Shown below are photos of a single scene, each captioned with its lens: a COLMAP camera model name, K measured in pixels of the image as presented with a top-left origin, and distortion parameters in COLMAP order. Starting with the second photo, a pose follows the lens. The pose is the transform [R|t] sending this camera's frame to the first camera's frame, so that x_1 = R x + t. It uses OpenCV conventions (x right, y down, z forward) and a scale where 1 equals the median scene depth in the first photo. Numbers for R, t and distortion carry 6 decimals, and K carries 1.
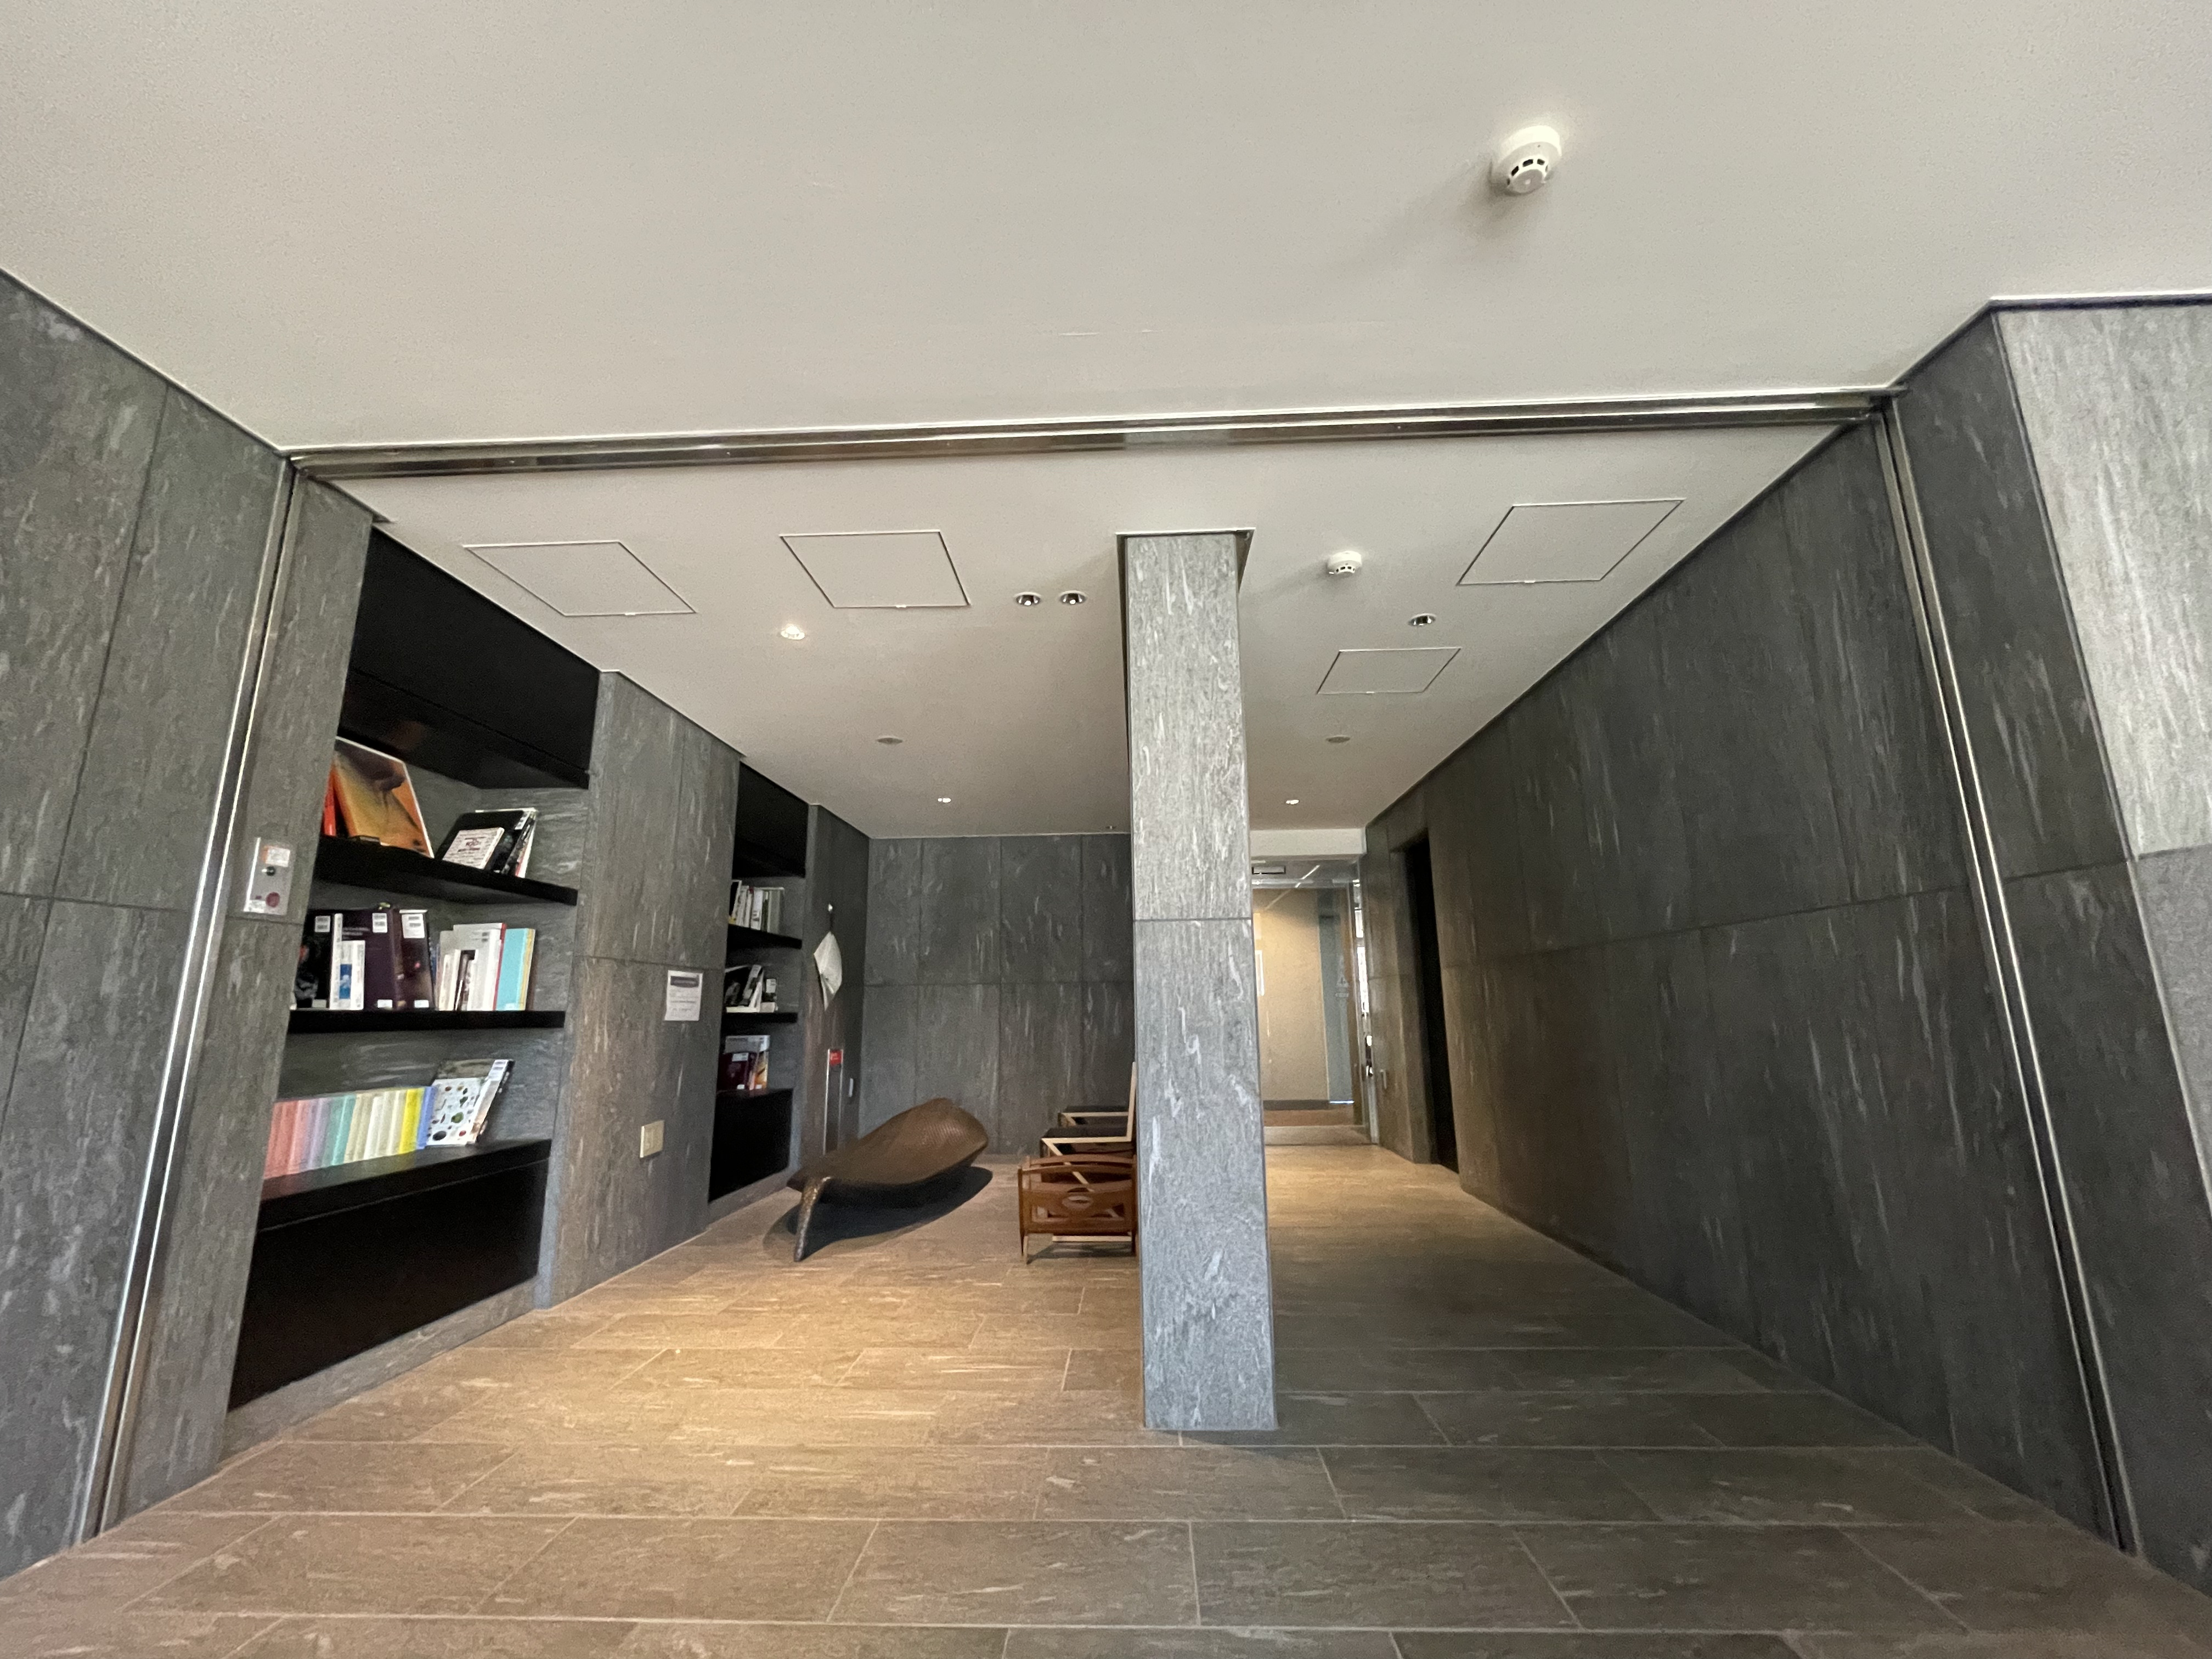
lens RADIAL K [[889.0, 0, 1104.4], [0, 889.0, 830.1], [0, 0, 1]] dist [-0.002536, 0.000679]
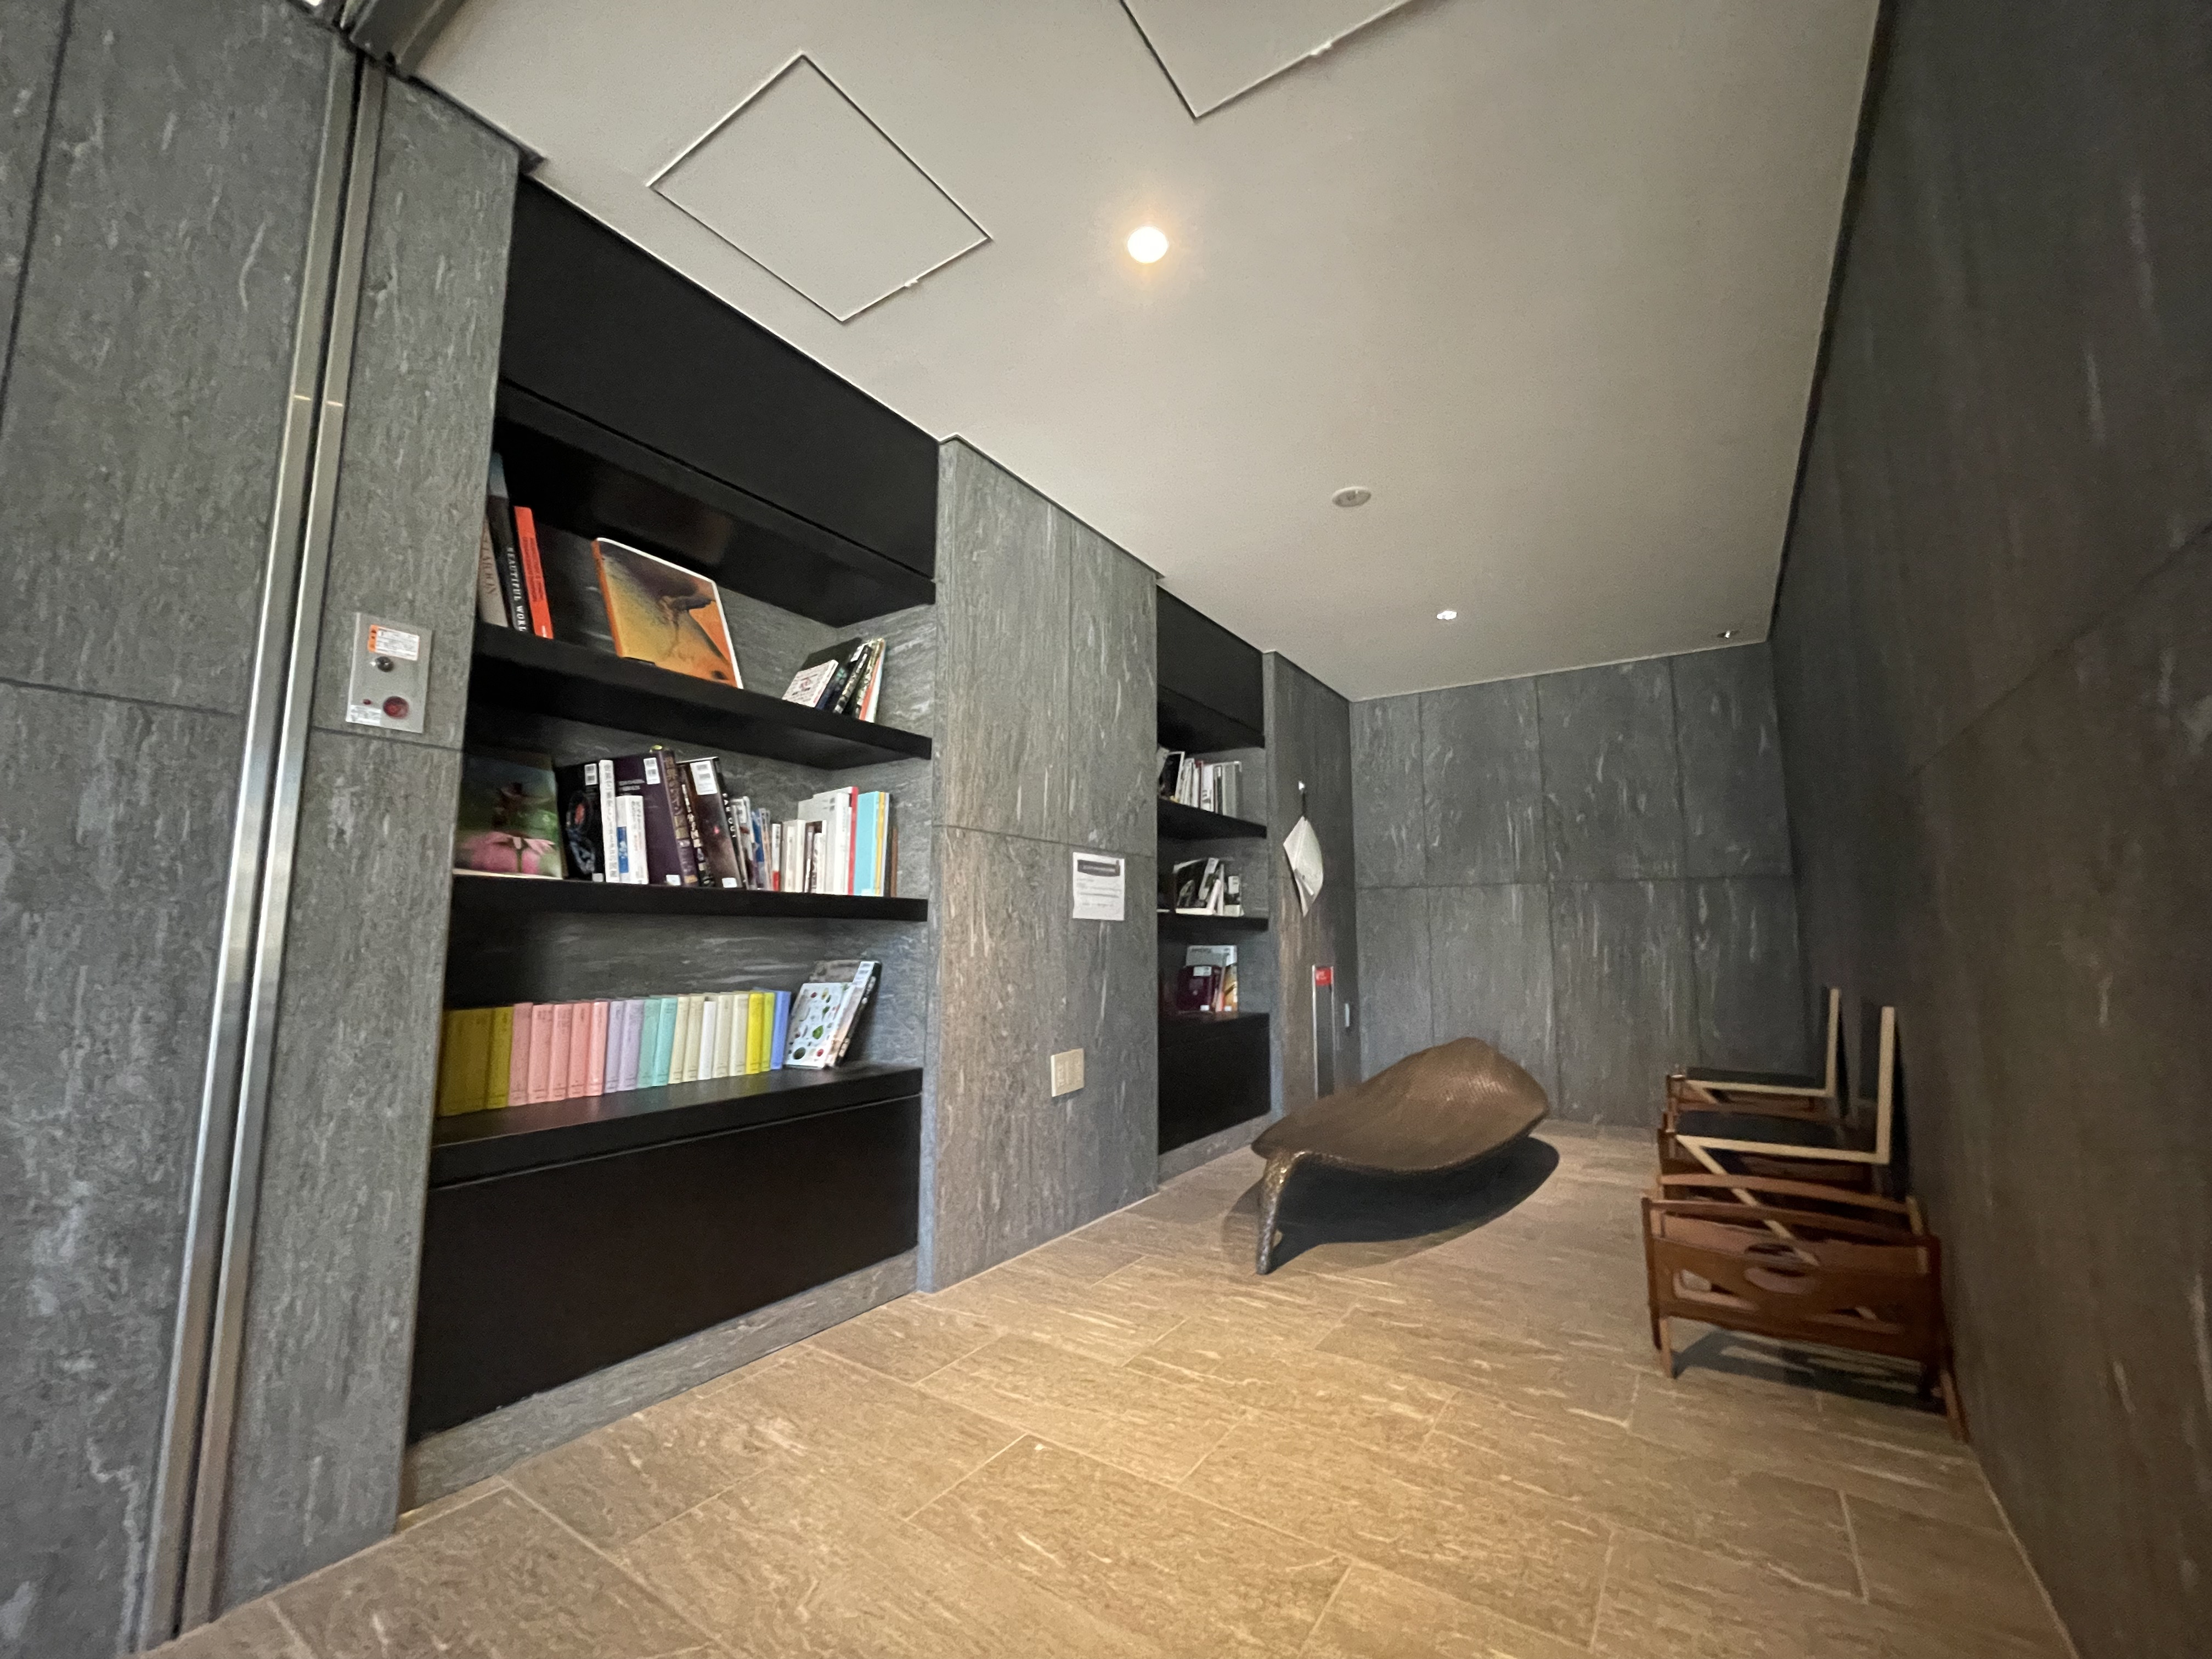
lens RADIAL K [[889.0, 0, 1105.3], [0, 889.0, 830.1], [0, 0, 1]] dist [-0.002536, 0.000679]
pose [[0.849941, -0.046859, -0.524790, -0.097434], [0.091634, 0.994004, 0.059653, 0.126930], [0.518848, -0.098790, 0.849139, 0.497554]]
